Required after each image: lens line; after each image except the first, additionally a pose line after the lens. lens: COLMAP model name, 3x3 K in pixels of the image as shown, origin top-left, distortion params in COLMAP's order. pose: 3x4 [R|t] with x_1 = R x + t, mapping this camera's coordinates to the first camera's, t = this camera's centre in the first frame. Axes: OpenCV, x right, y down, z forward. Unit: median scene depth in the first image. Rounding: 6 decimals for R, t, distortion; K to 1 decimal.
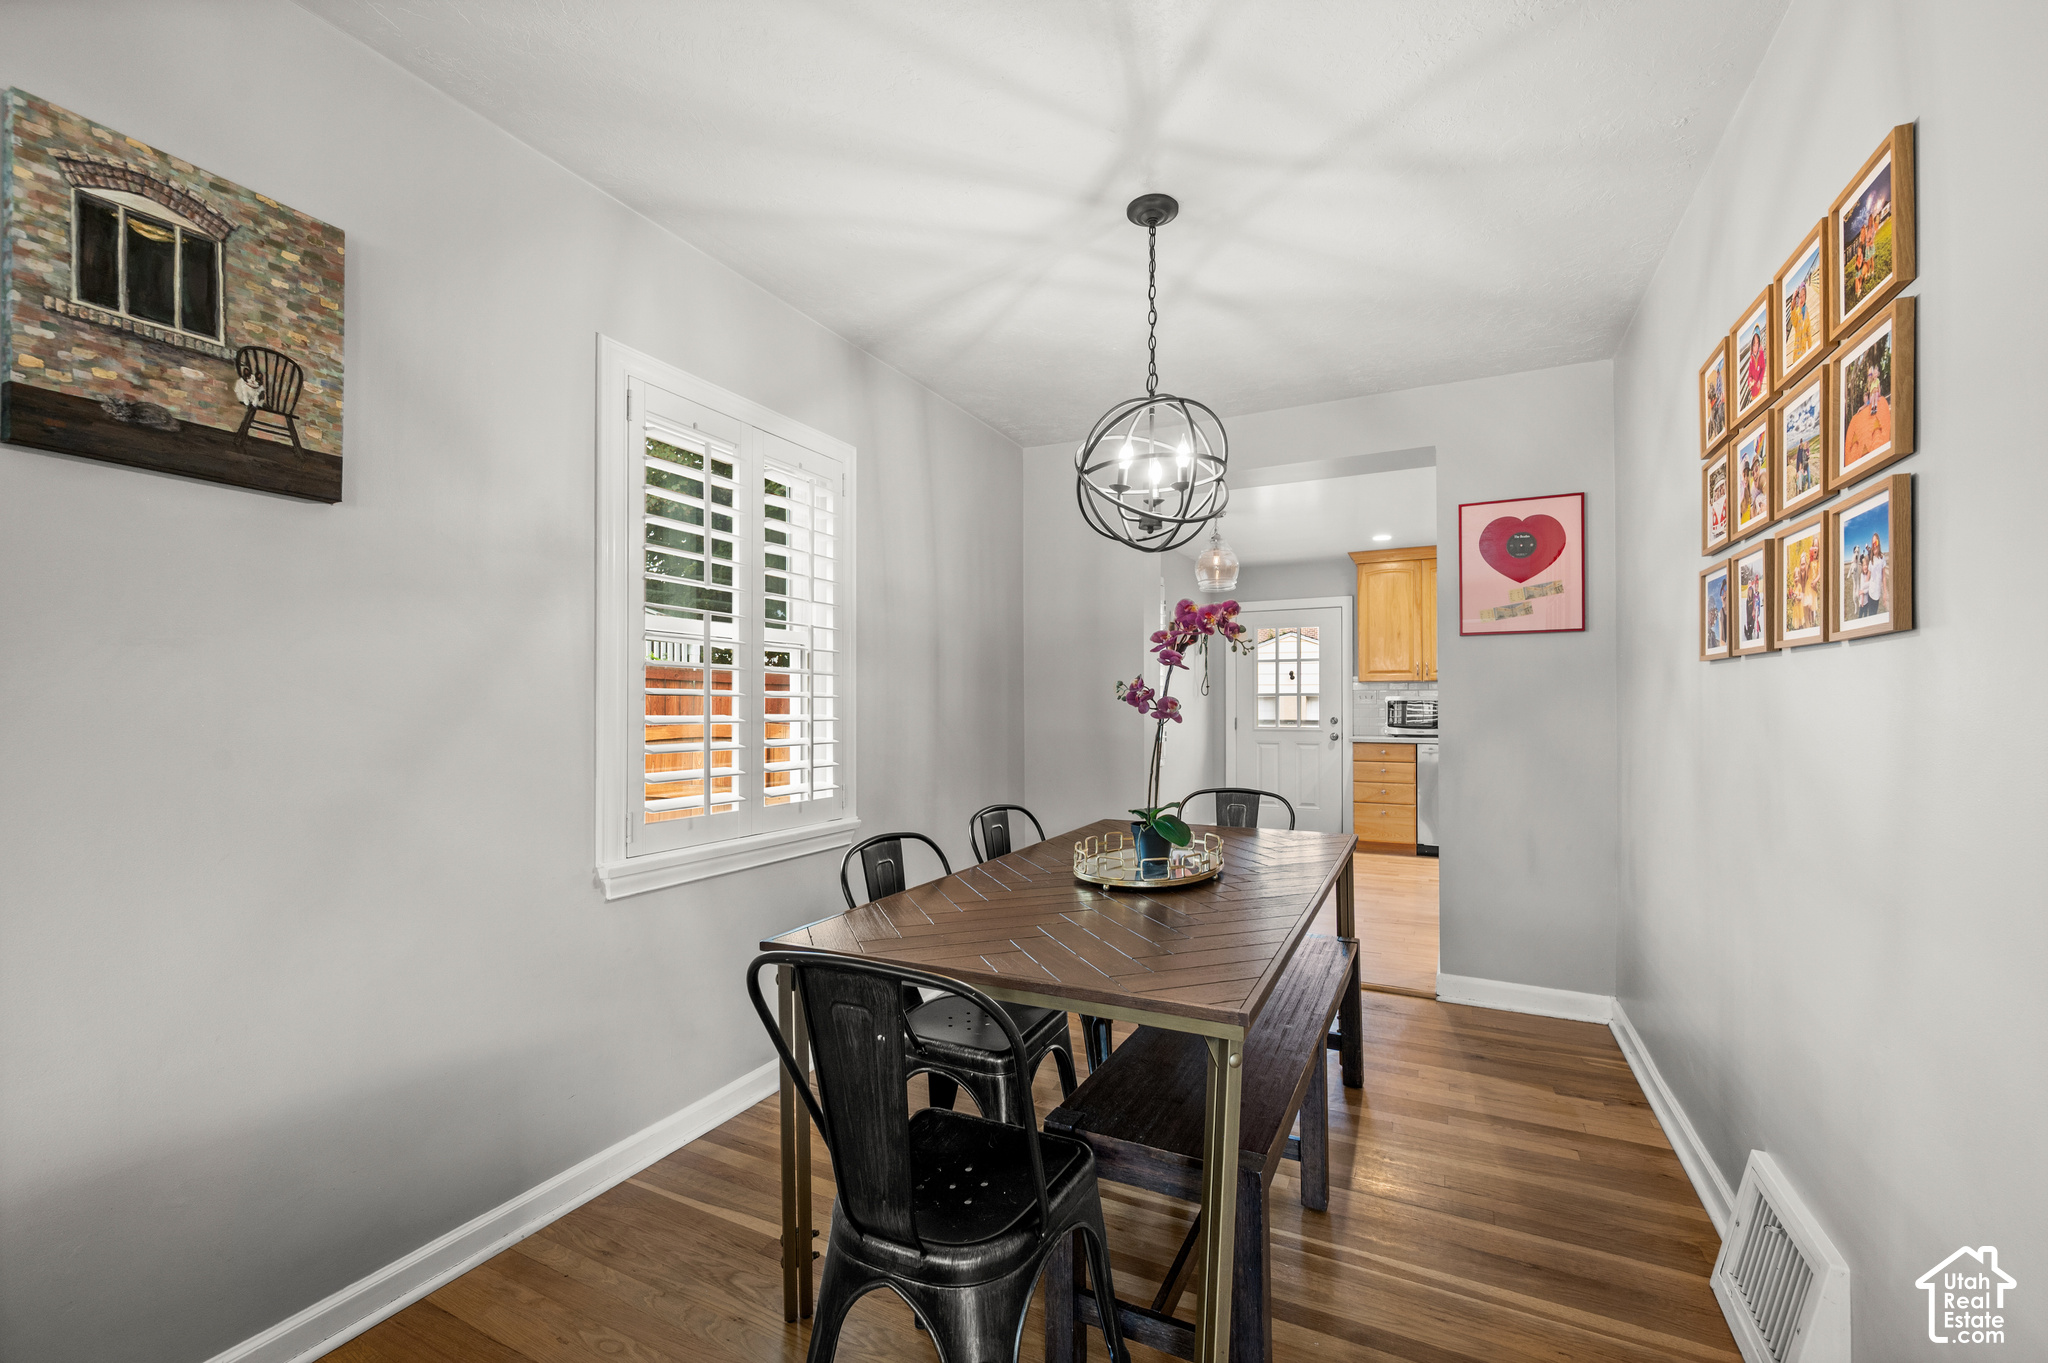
lens RADIAL K [[822.7, 0, 1023.7], [0, 822.7, 693.8], [0, 0, 1]] dist [-0.001316, 0.000128]
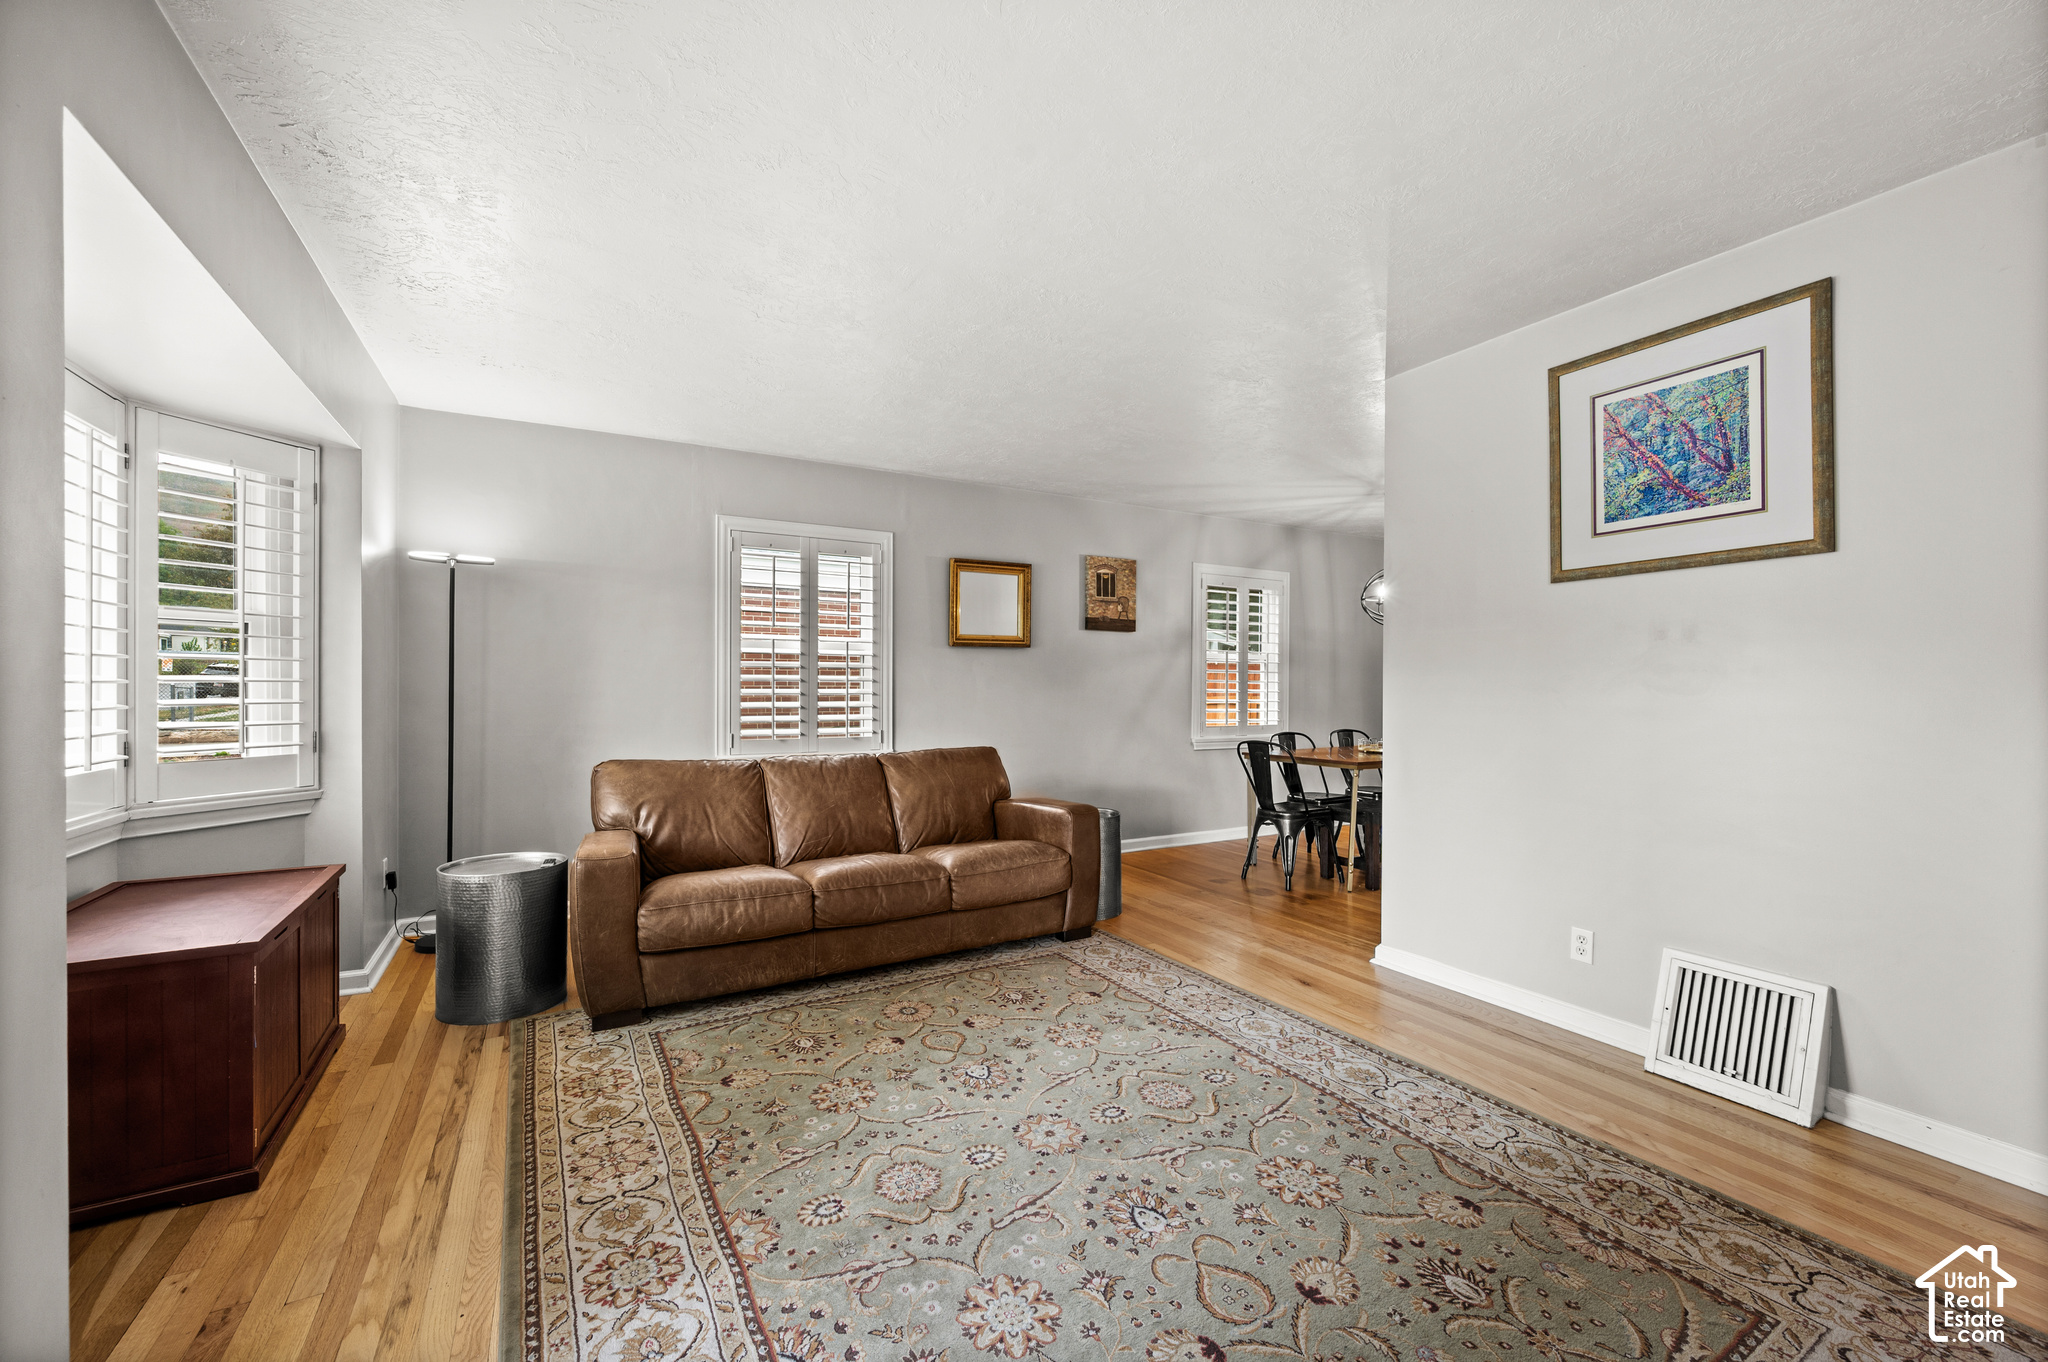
lens RADIAL K [[822.7, 0, 1023.7], [0, 822.7, 693.3], [0, 0, 1]] dist [-0.001316, 0.000128]
pose [[0.826551, 0.009374, -0.562784, 0.887504], [0.002987, 0.999774, 0.021040, -0.029061], [0.562854, -0.019072, 0.826336, -2.440053]]
